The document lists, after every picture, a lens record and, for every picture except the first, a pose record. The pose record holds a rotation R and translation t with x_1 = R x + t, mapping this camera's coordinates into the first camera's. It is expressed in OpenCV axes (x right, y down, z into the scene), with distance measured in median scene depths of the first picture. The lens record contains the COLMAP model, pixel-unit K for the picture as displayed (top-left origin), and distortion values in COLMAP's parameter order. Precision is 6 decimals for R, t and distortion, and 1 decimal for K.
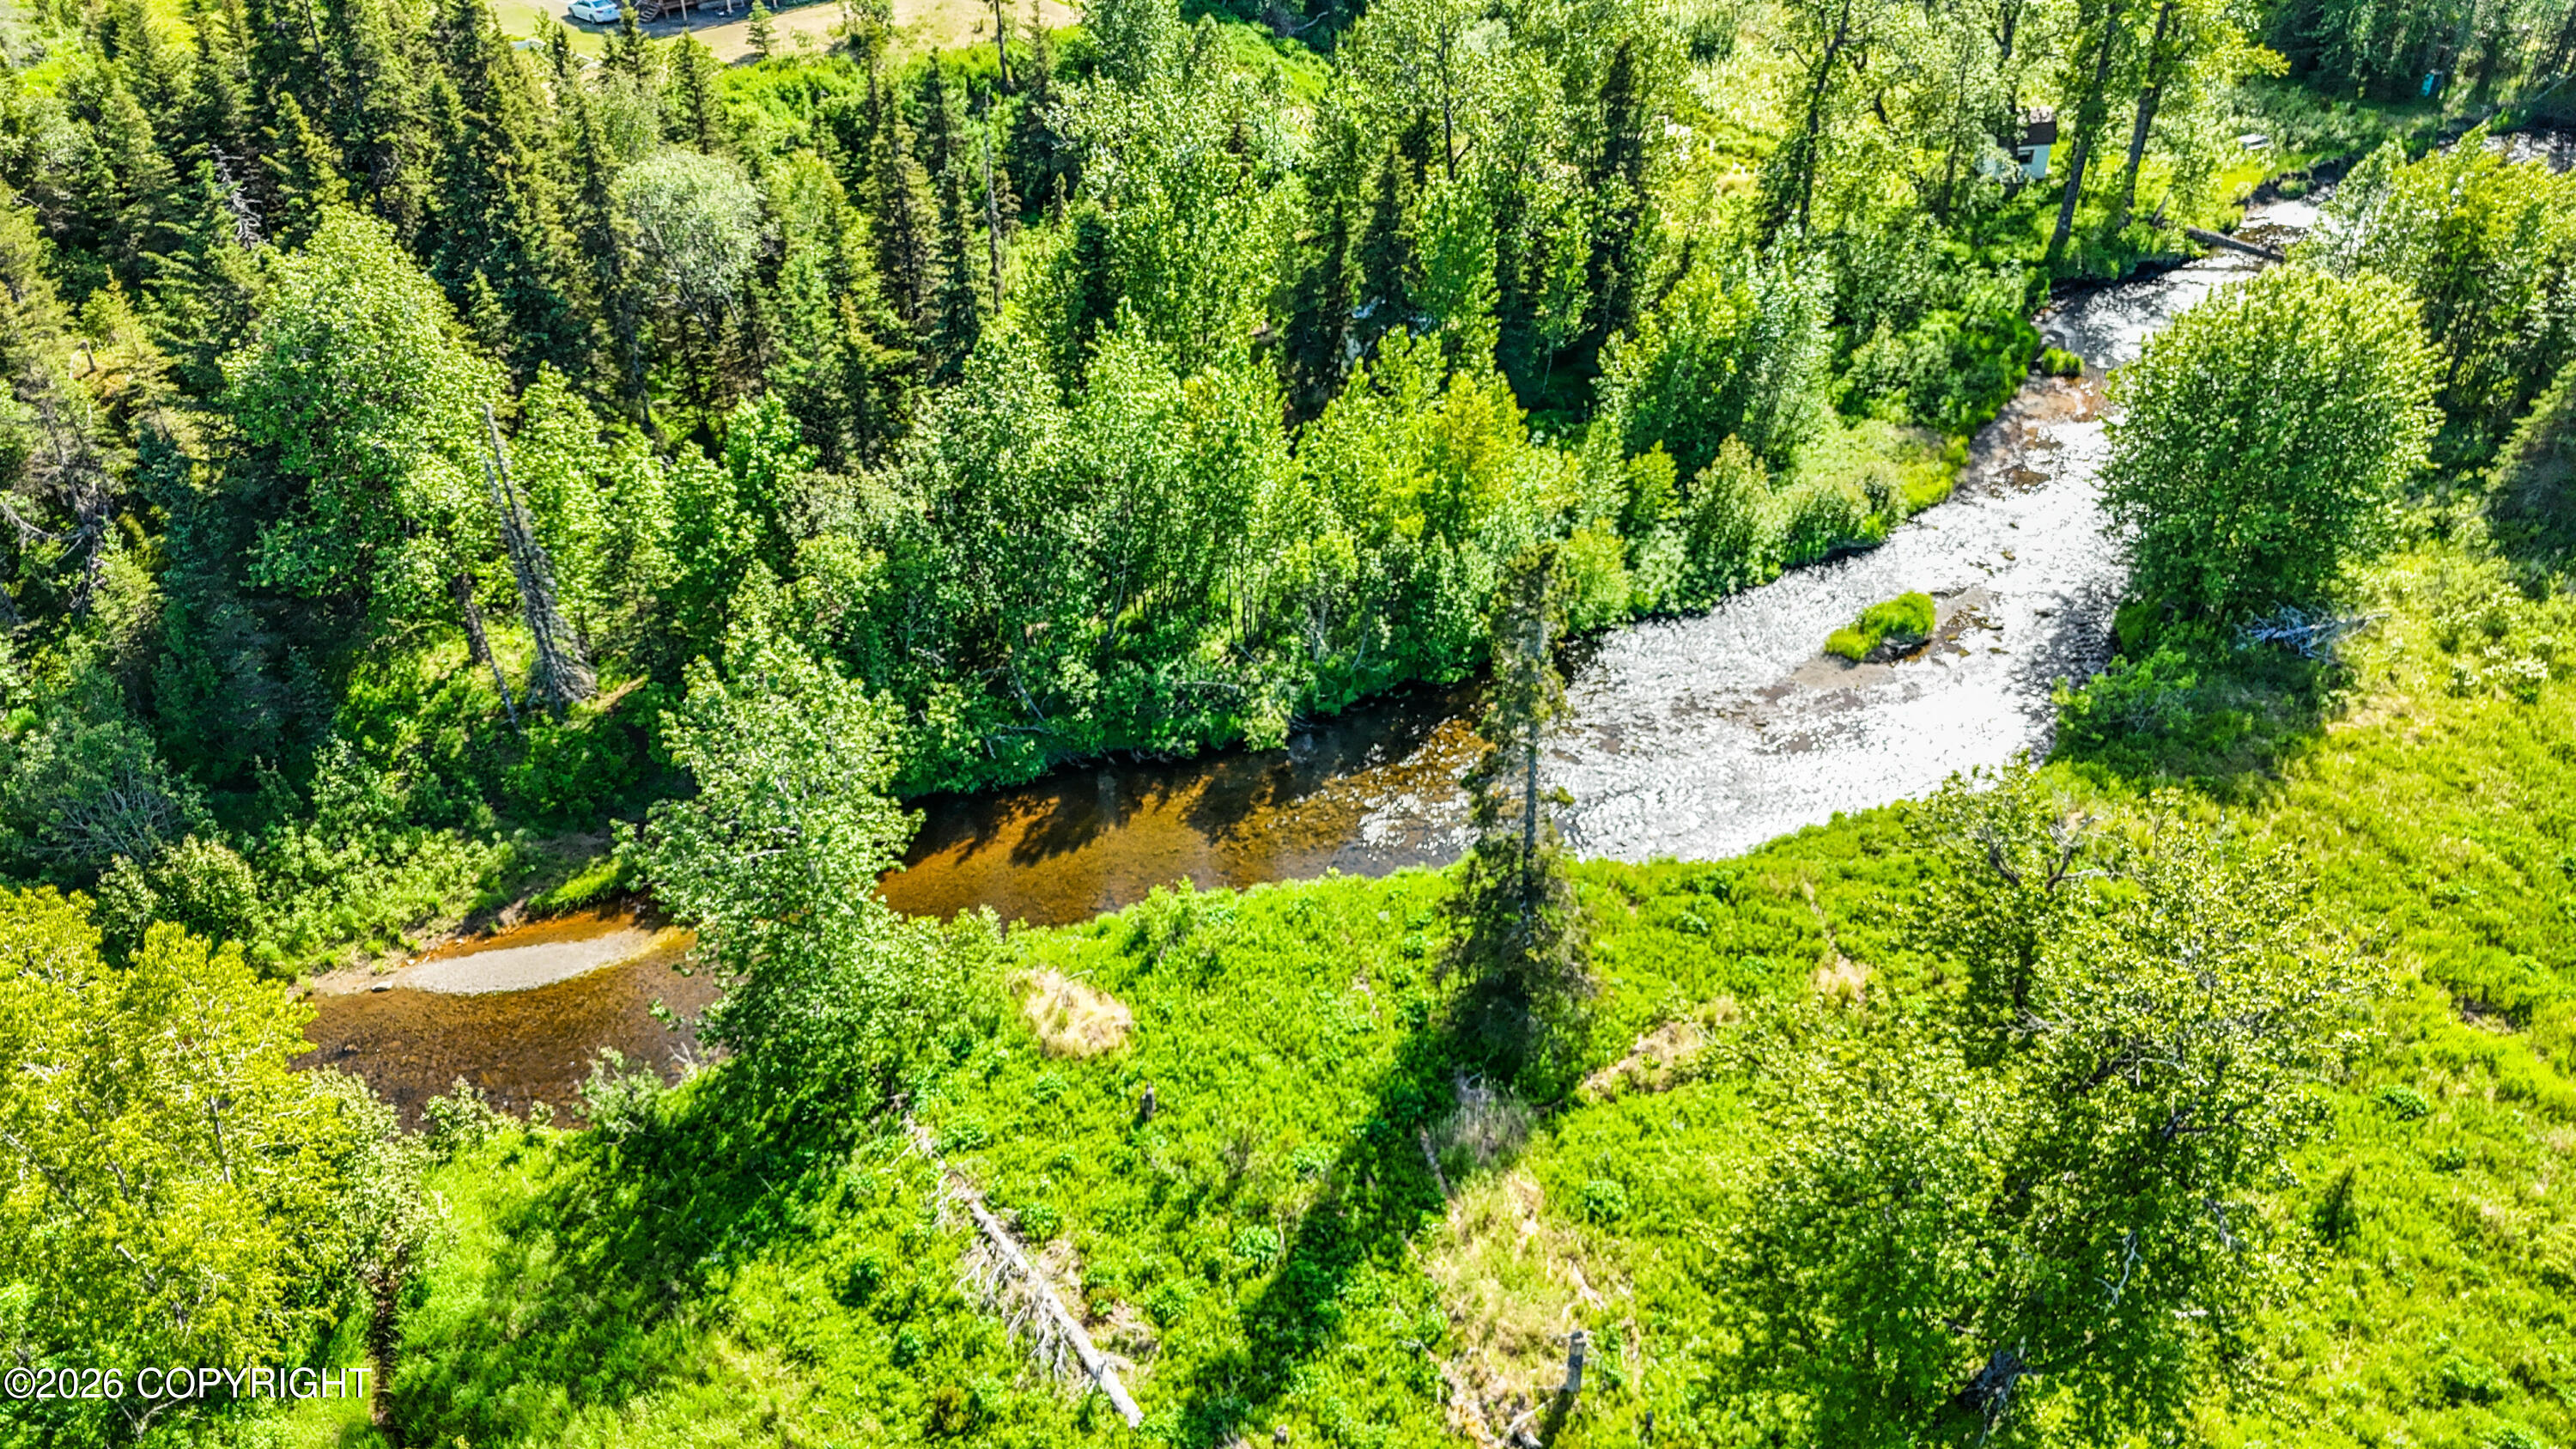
lens RADIAL K [[1894.9, 0, 1286.6], [0, 1894.9, 738.2], [0, 0, 1]] dist [0.073816, -0.064076]
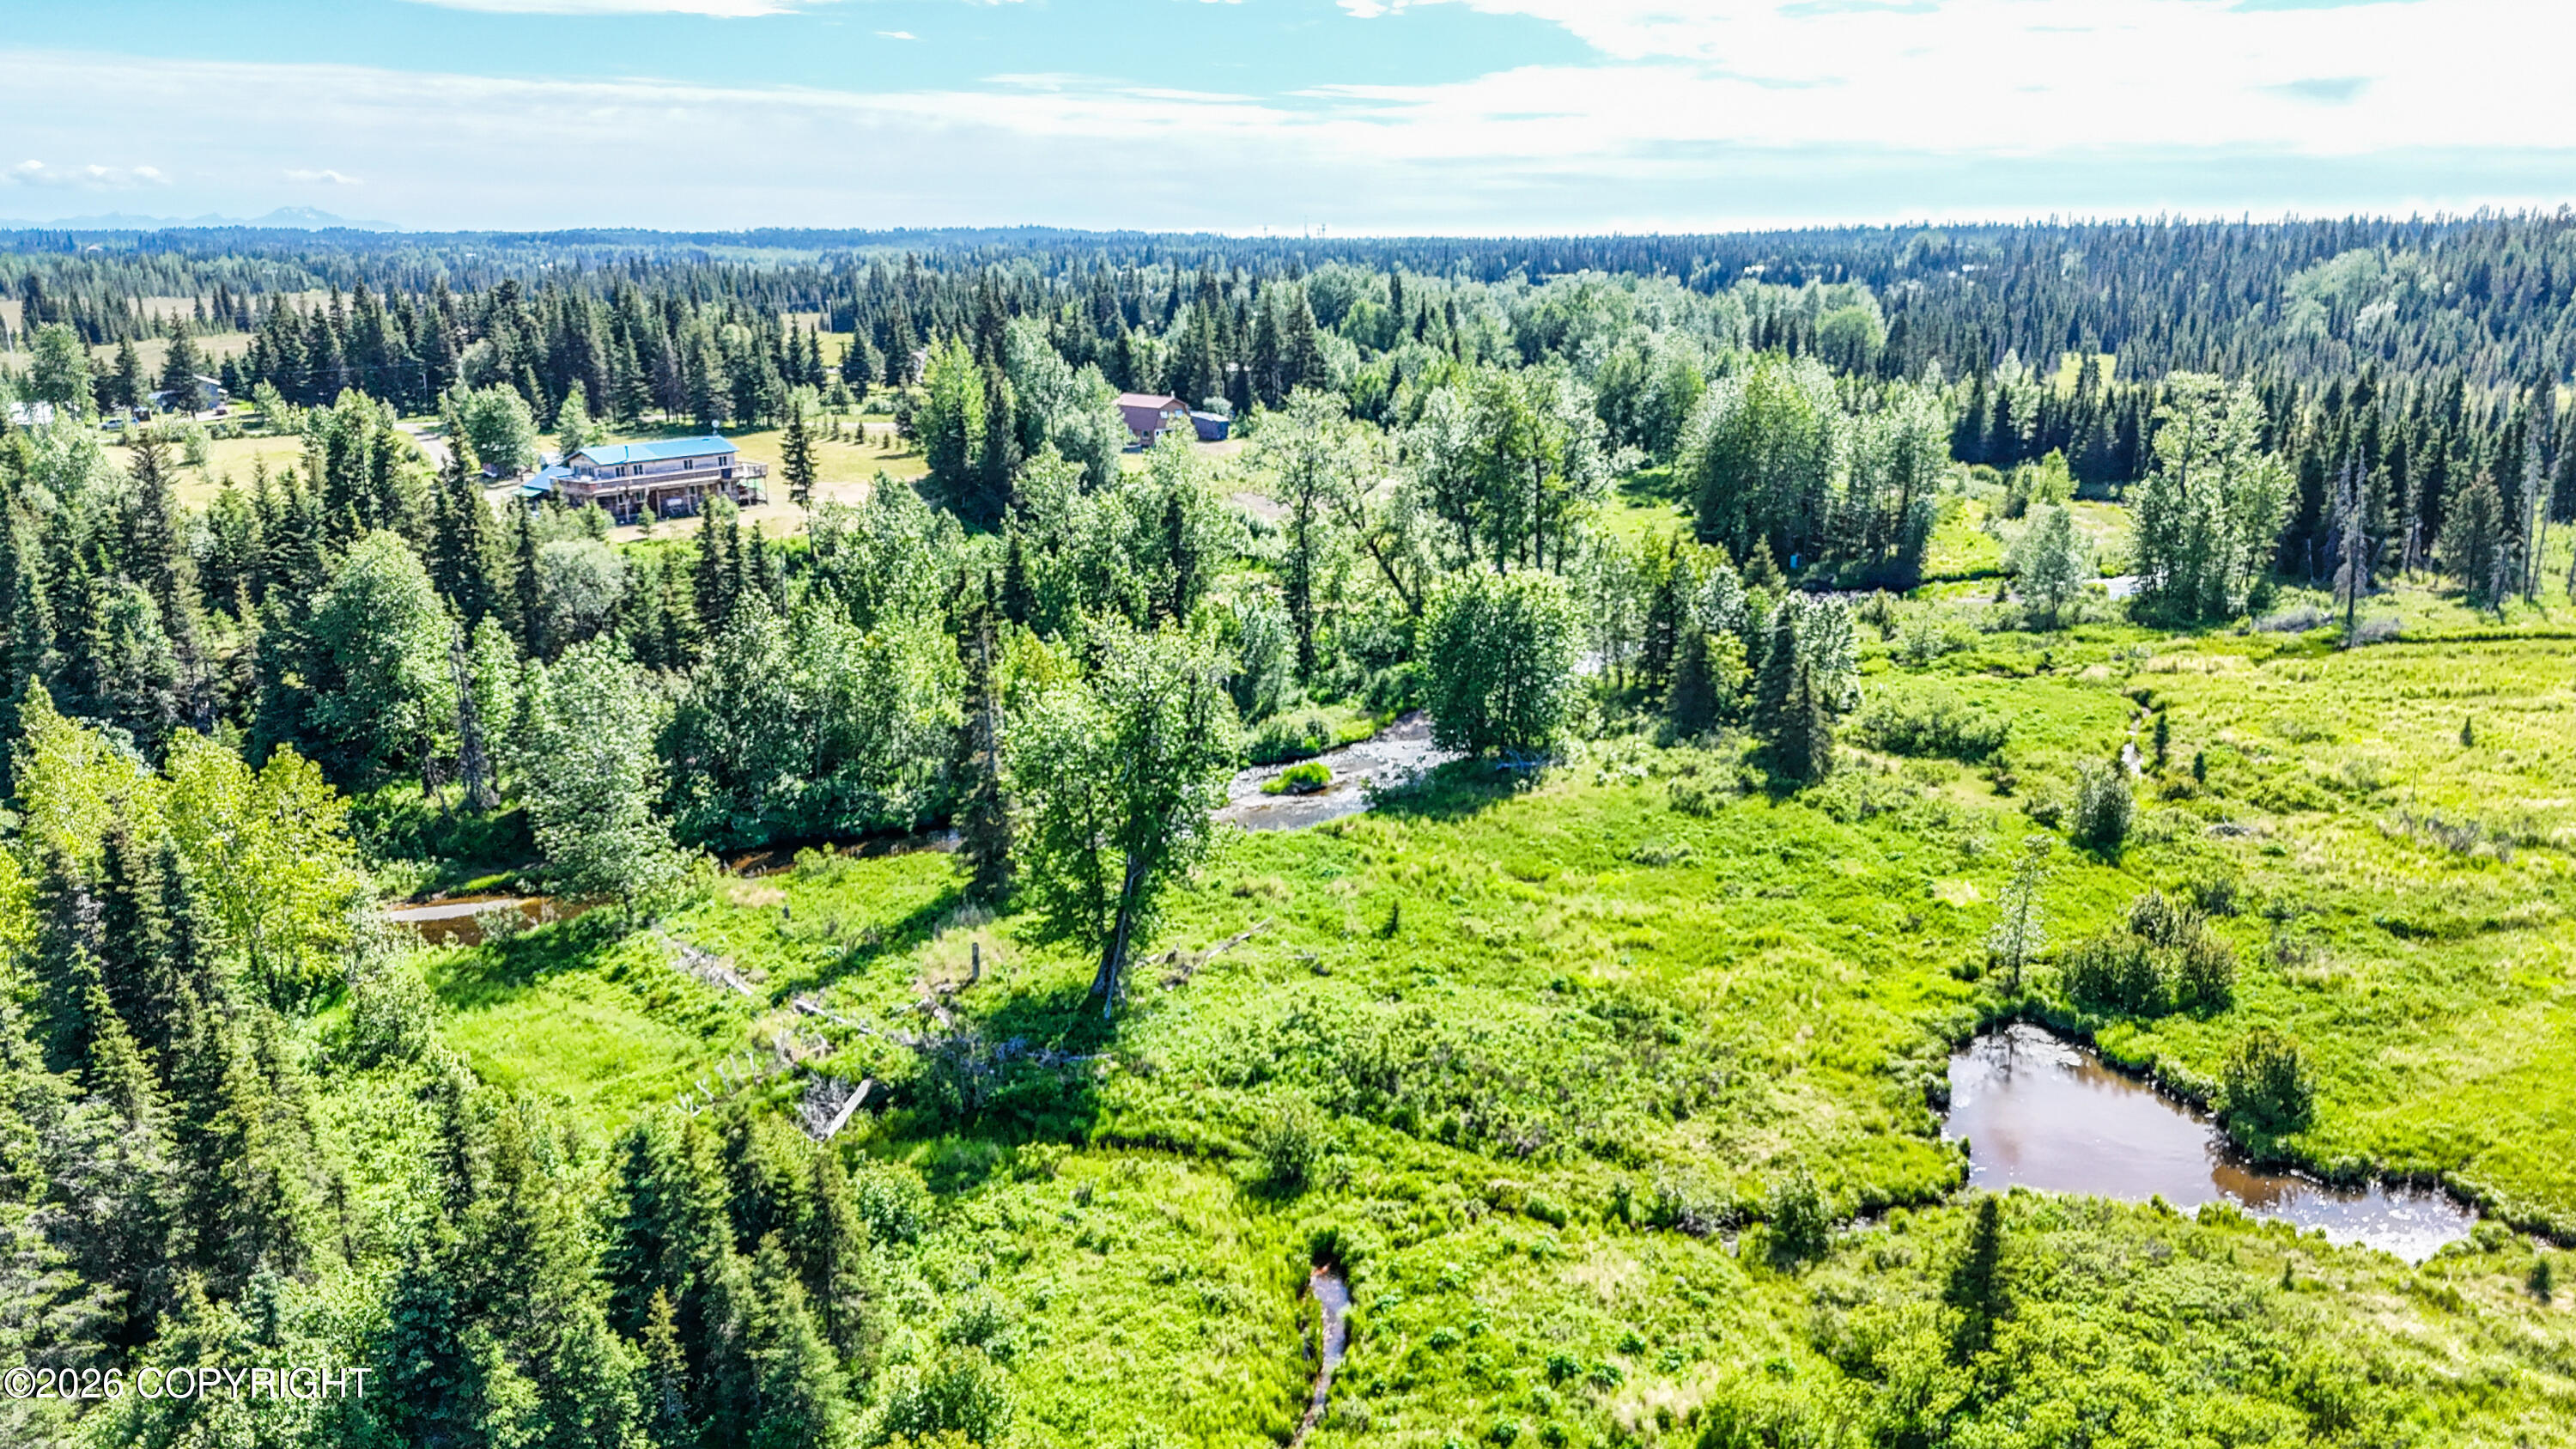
lens RADIAL K [[1894.9, 0, 1275.9], [0, 1894.9, 735.3], [0, 0, 1]] dist [0.073816, -0.064076]
pose [[0.998669, -0.024216, 0.045546, 0.240731], [0.037793, 0.944428, -0.326540, 0.483661], [-0.035108, 0.327826, 0.944085, -0.620070]]
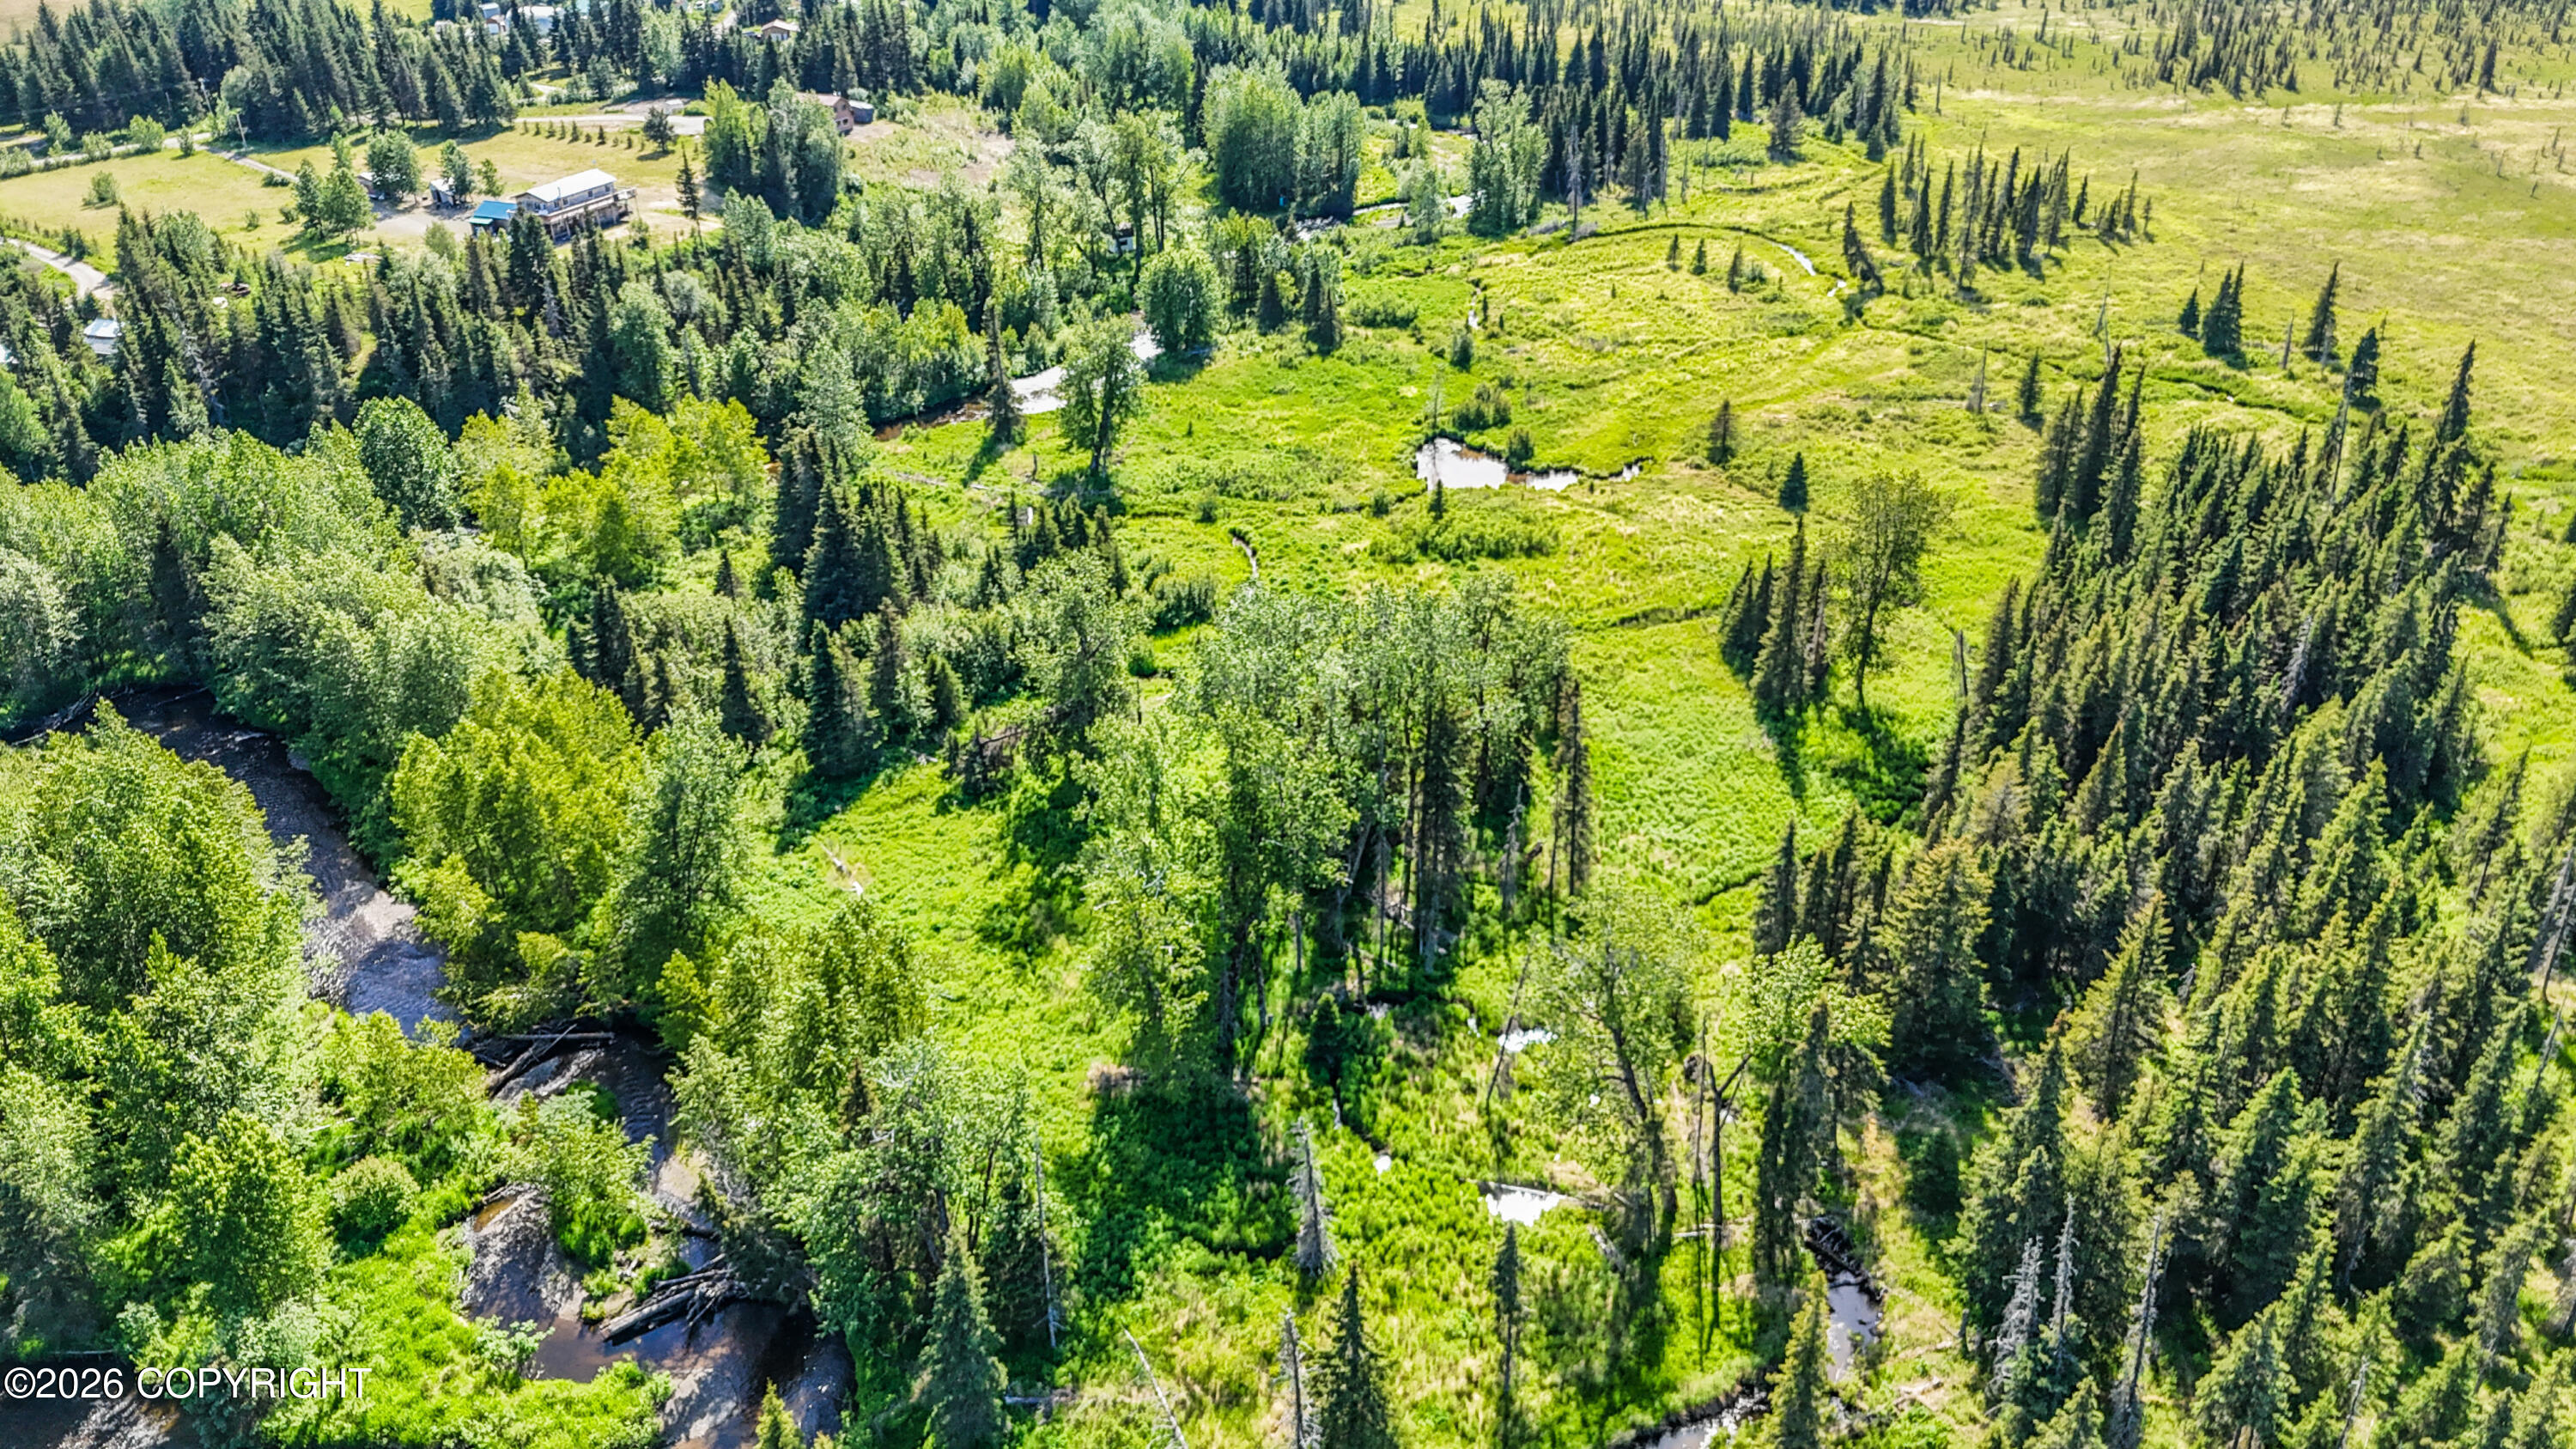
lens RADIAL K [[1894.9, 0, 1279.5], [0, 1894.9, 727.5], [0, 0, 1]] dist [0.073816, -0.064076]
pose [[0.928696, -0.187153, 0.320151, -0.590433], [0.218815, 0.973557, -0.065619, 0.898219], [-0.299405, 0.130994, 0.945091, -2.284230]]
